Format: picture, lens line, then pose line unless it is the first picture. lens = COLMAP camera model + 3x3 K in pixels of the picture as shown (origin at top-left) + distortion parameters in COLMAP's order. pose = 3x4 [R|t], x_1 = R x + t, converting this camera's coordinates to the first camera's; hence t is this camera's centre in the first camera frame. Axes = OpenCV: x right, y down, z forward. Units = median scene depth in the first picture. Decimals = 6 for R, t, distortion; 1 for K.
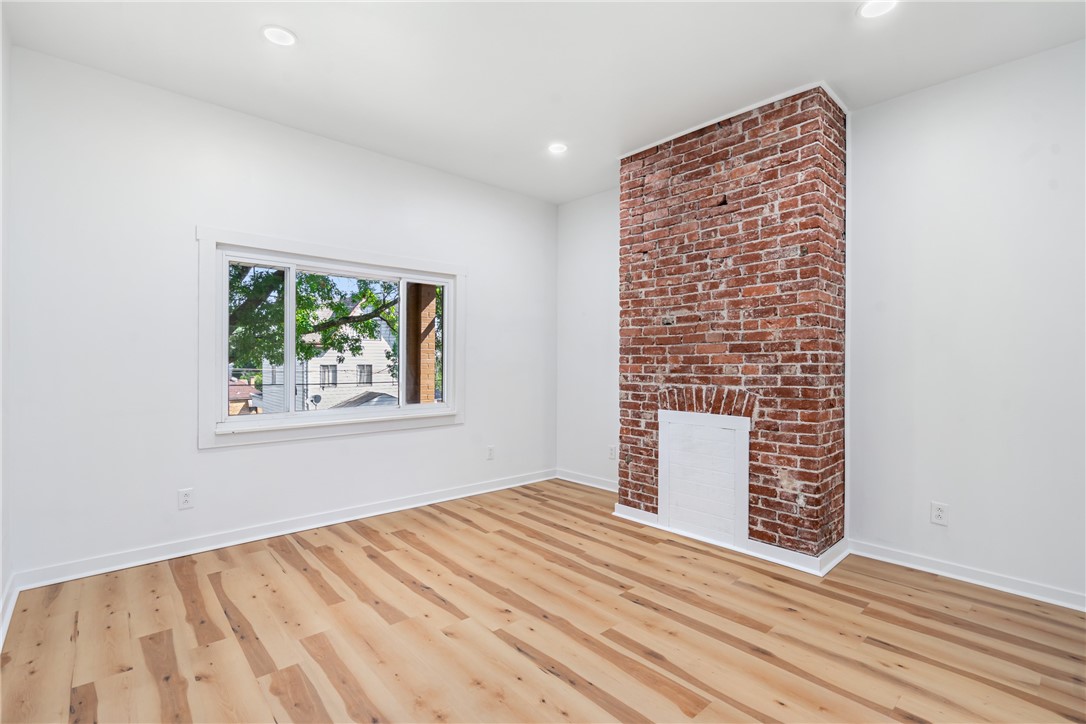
lens RADIAL K [[497.4, 0, 543.0], [0, 497.4, 362.0], [0, 0, 1]] dist [-0.029881, -0.000040]
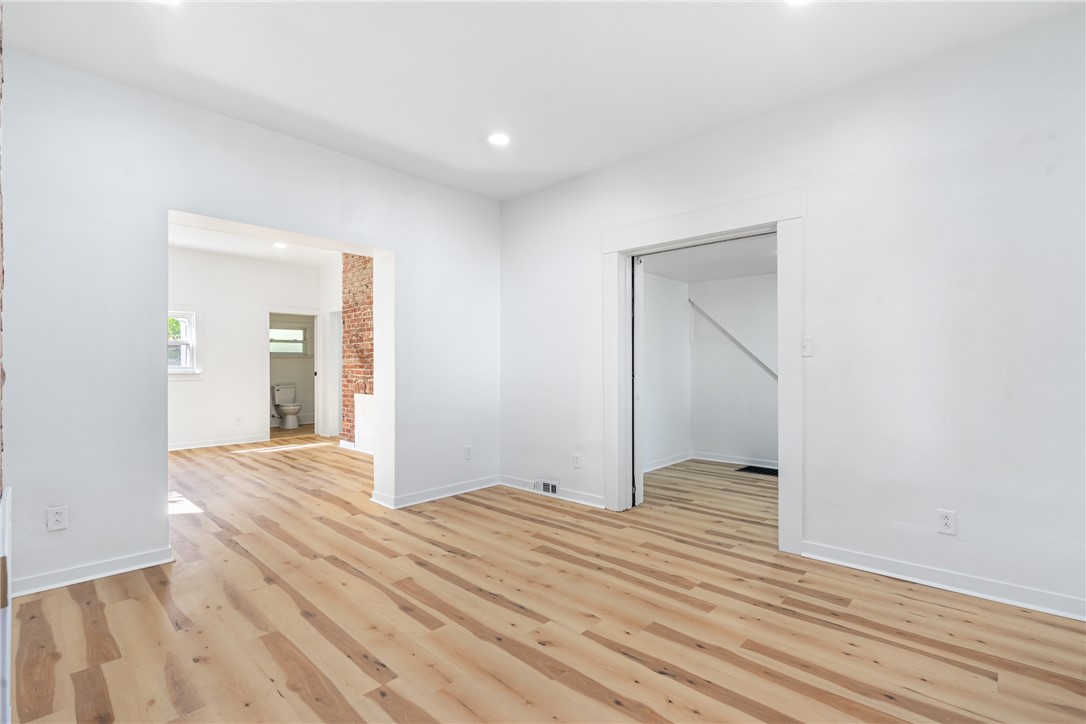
lens RADIAL K [[497.4, 0, 543.0], [0, 497.4, 362.0], [0, 0, 1]] dist [-0.029881, -0.000040]
pose [[-0.996497, -0.004521, -0.083508, 0.002568], [-0.004588, 0.999989, 0.000607, 0.004453], [0.083504, 0.000988, -0.996507, 2.031234]]
